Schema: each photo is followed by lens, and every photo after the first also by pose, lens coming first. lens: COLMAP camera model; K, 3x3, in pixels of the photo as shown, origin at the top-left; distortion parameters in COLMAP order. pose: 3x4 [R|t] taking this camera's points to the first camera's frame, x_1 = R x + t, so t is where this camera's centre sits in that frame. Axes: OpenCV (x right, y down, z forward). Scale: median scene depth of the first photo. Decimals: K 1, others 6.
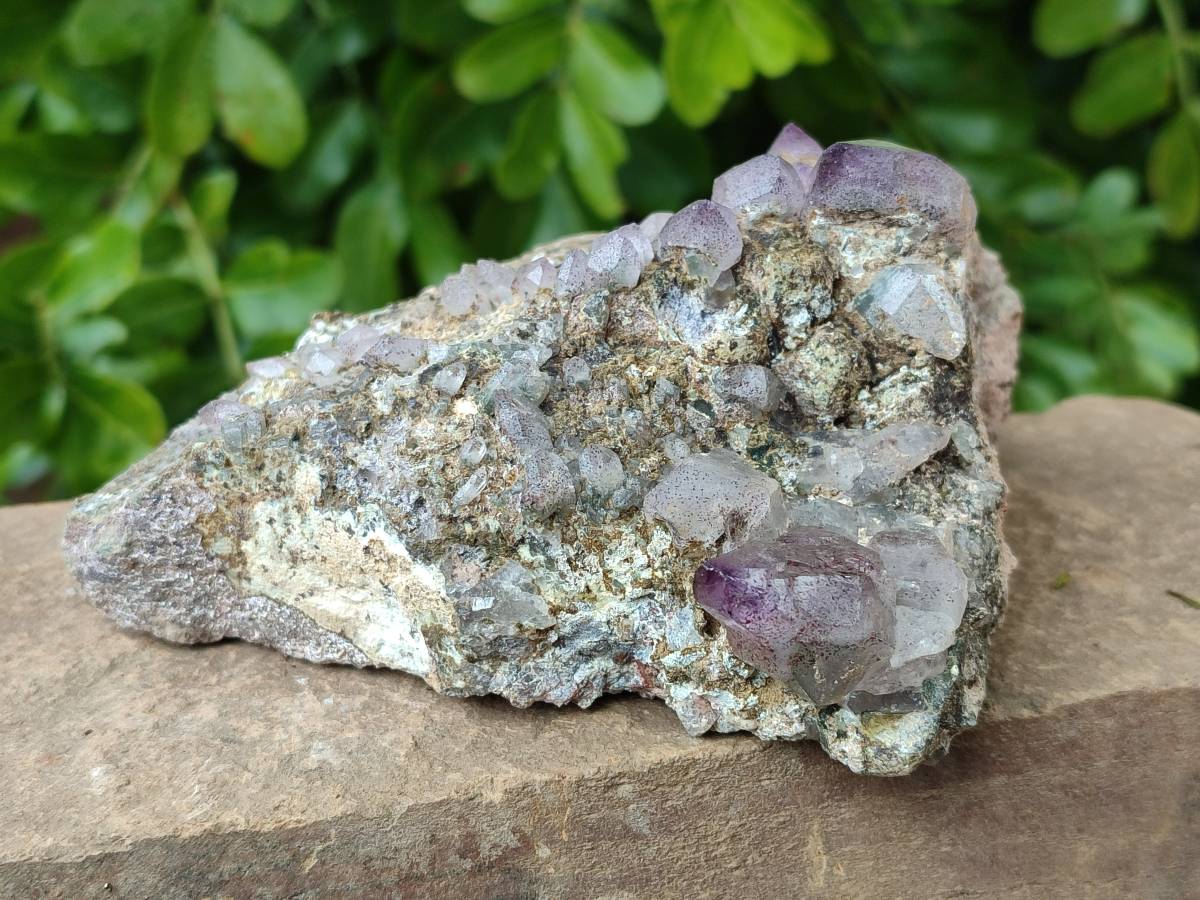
lens RADIAL K [[1876.0, 0, 600.0], [0, 1876.0, 450.0], [0, 0, 1]] dist [0.283936, -2.366005]
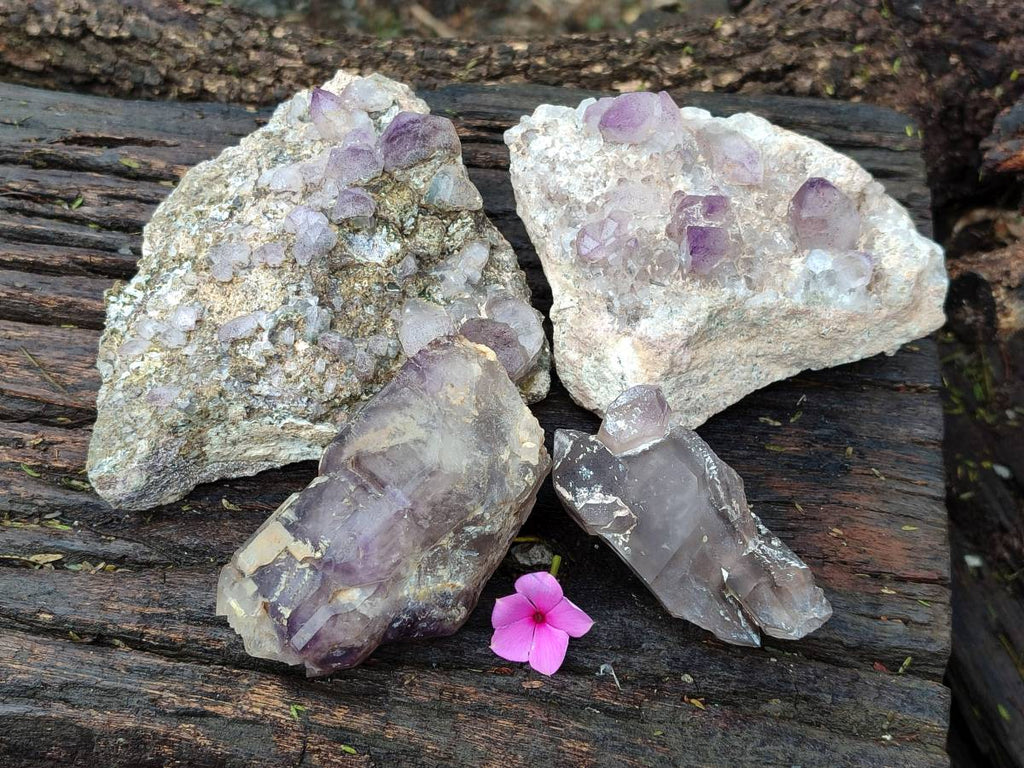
lens RADIAL K [[1600.9, 0, 512.0], [0, 1600.9, 384.0], [0, 0, 1]] dist [0.283936, -2.366005]
pose [[0.776778, -0.499835, 0.383121, -0.563532], [0.273698, 0.815823, 0.509433, -0.786159], [-0.567191, -0.290857, 0.770517, -0.444053]]
